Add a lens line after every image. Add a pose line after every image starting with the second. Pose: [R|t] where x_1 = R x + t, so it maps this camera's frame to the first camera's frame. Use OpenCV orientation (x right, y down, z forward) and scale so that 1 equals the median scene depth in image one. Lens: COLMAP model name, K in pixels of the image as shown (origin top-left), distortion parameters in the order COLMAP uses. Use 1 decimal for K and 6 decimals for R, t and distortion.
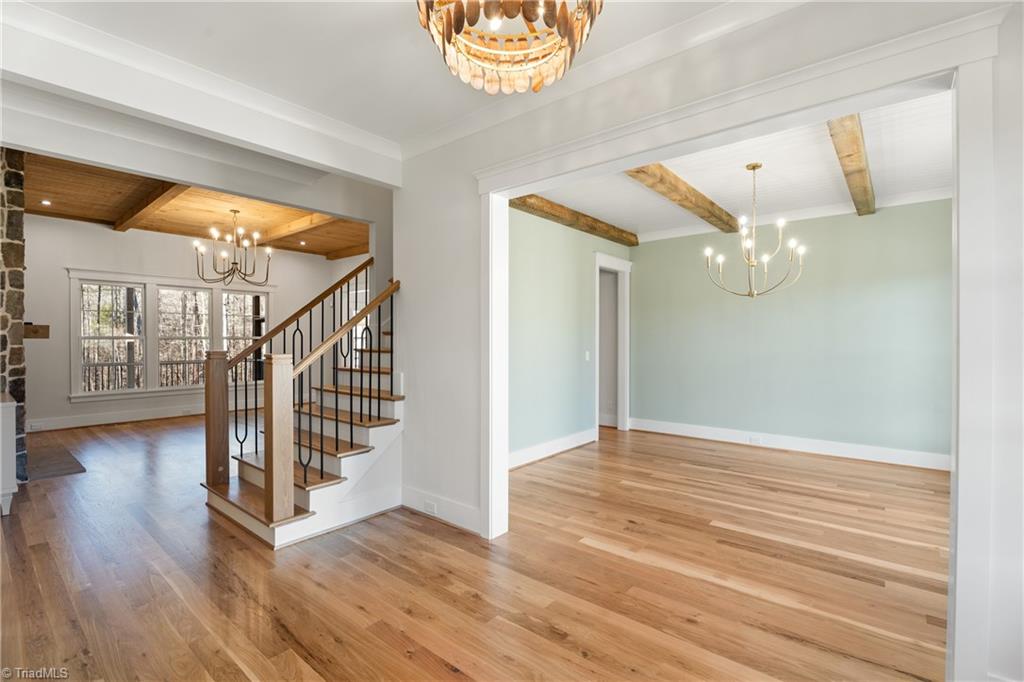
lens RADIAL K [[464.6, 0, 510.2], [0, 464.6, 342.5], [0, 0, 1]] dist [-0.010043, -0.000207]
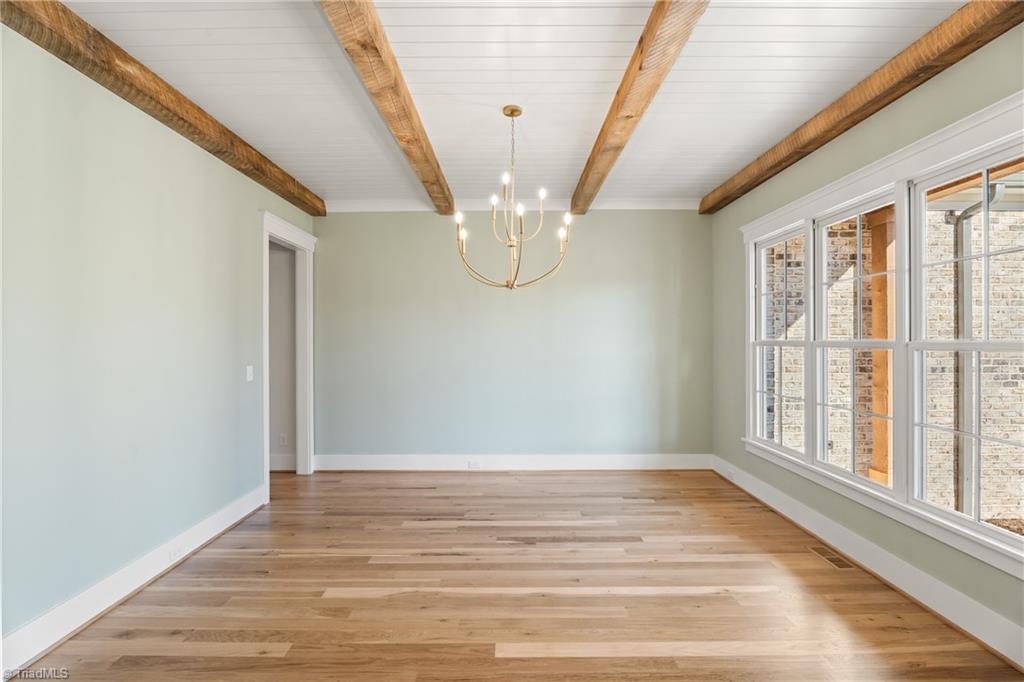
lens RADIAL K [[464.6, 0, 510.2], [0, 464.6, 342.5], [0, 0, 1]] dist [-0.010043, -0.000207]
pose [[0.765962, -0.003135, 0.642878, 0.046365], [0.007007, 0.999969, -0.003473, -0.010130], [-0.642848, 0.007165, 0.765961, 0.401891]]
